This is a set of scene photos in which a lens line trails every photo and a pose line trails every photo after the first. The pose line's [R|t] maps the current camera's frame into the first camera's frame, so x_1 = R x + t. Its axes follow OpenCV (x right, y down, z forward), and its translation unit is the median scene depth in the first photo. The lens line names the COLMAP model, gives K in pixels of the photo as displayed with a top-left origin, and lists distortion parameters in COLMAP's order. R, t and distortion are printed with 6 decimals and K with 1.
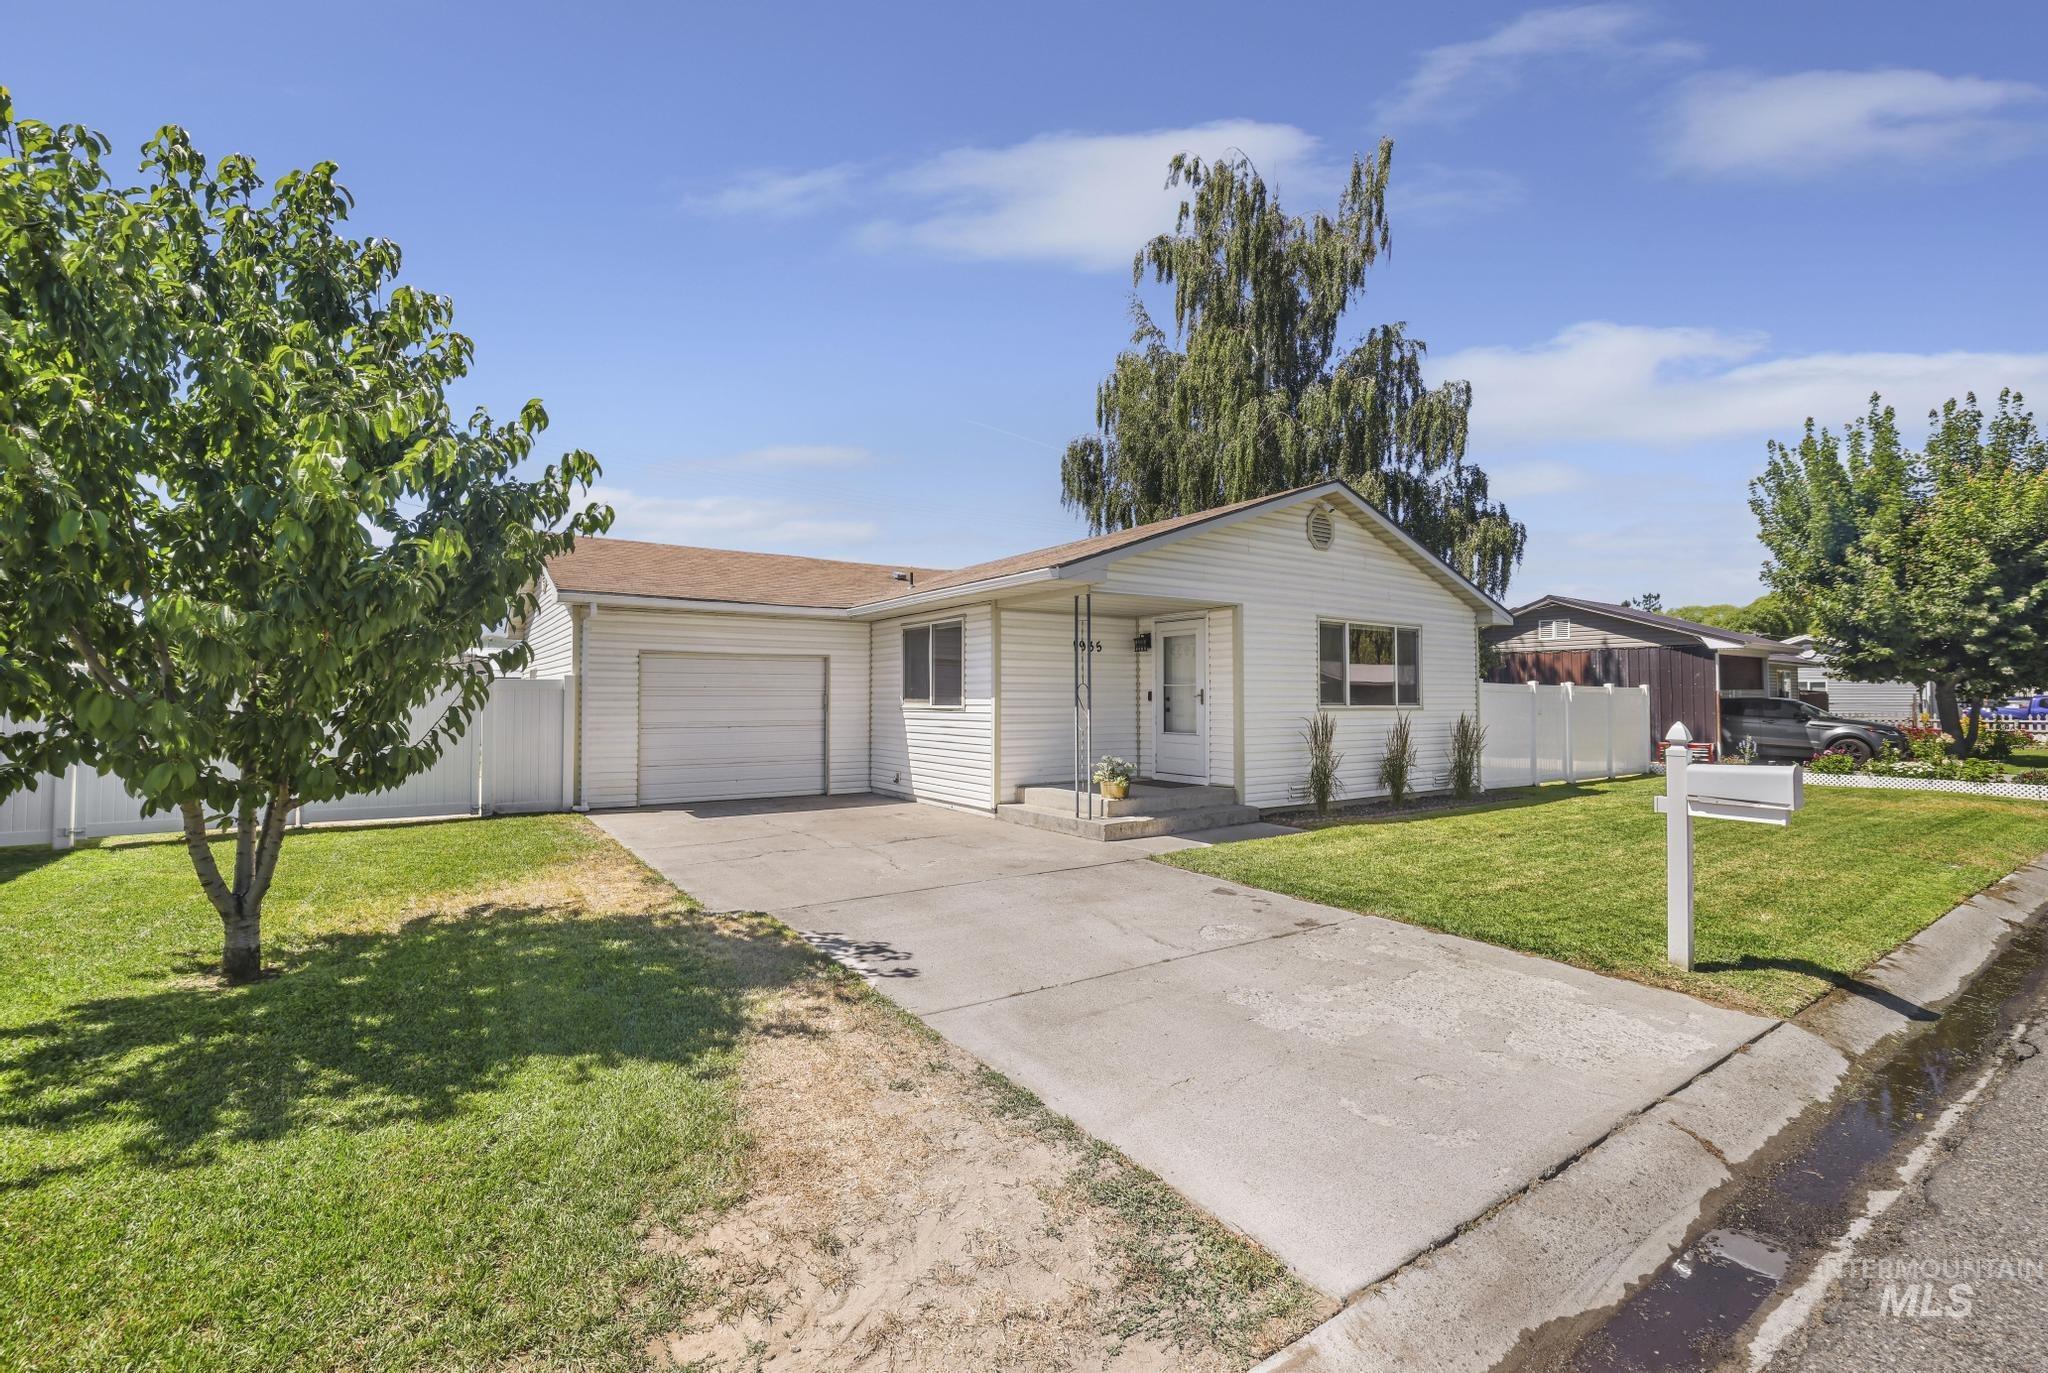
lens RADIAL K [[894.3, 0, 1001.0], [0, 894.3, 668.8], [0, 0, 1]] dist [-0.051116, 0.019732]
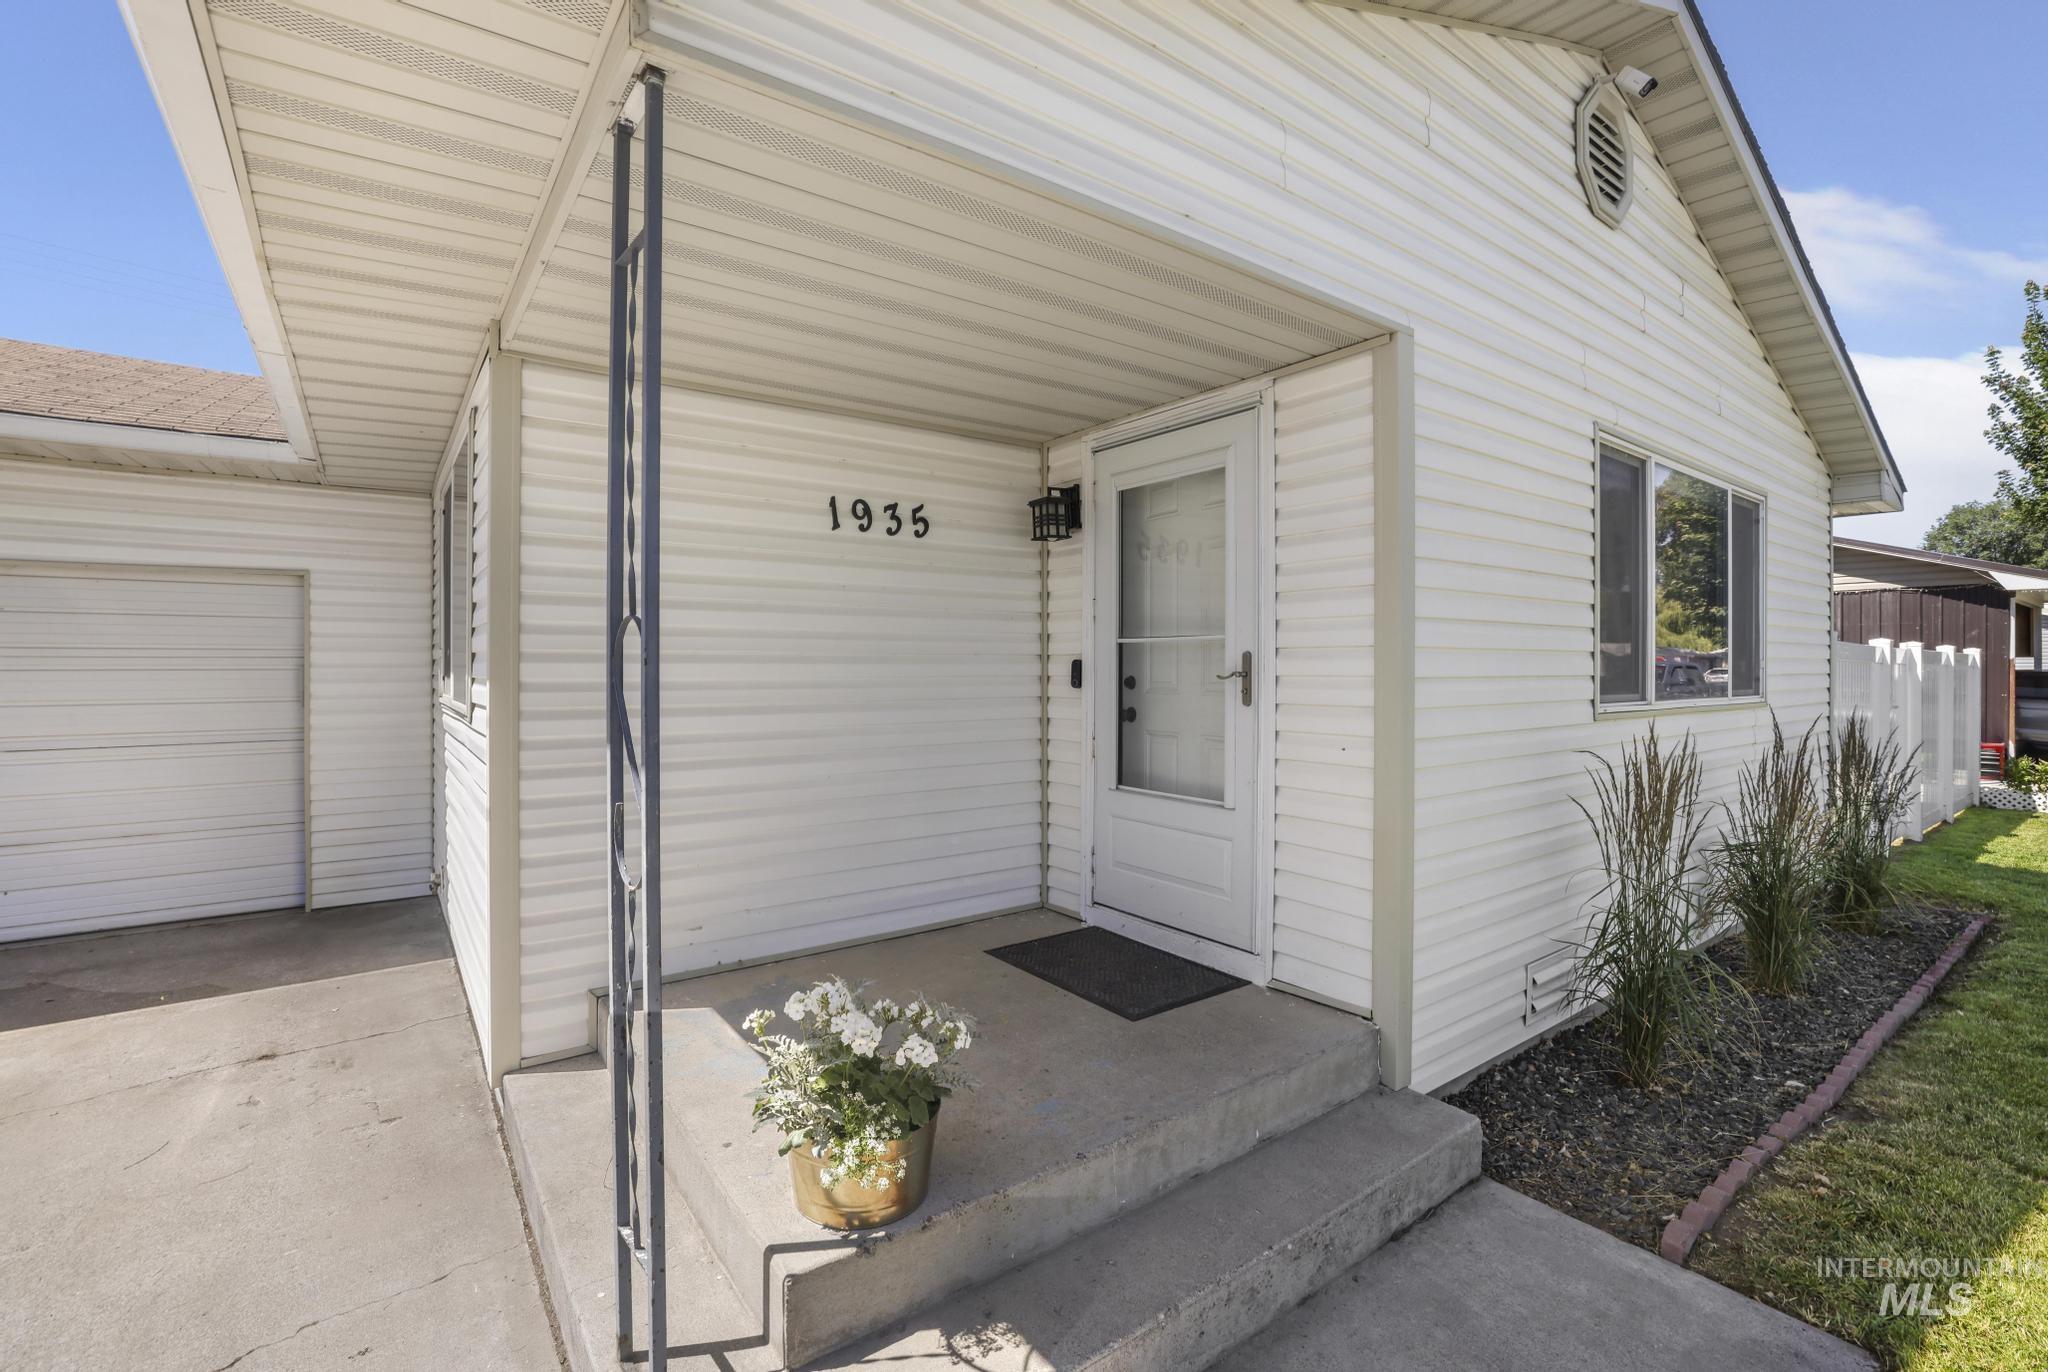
lens RADIAL K [[894.3, 0, 1001.0], [0, 894.3, 668.3], [0, 0, 1]] dist [-0.051116, 0.019732]
pose [[0.999178, 0.000081, 0.040532, 0.124380], [-0.001595, 0.999302, 0.037315, 0.016175], [-0.040501, -0.037349, 0.998481, 0.664998]]
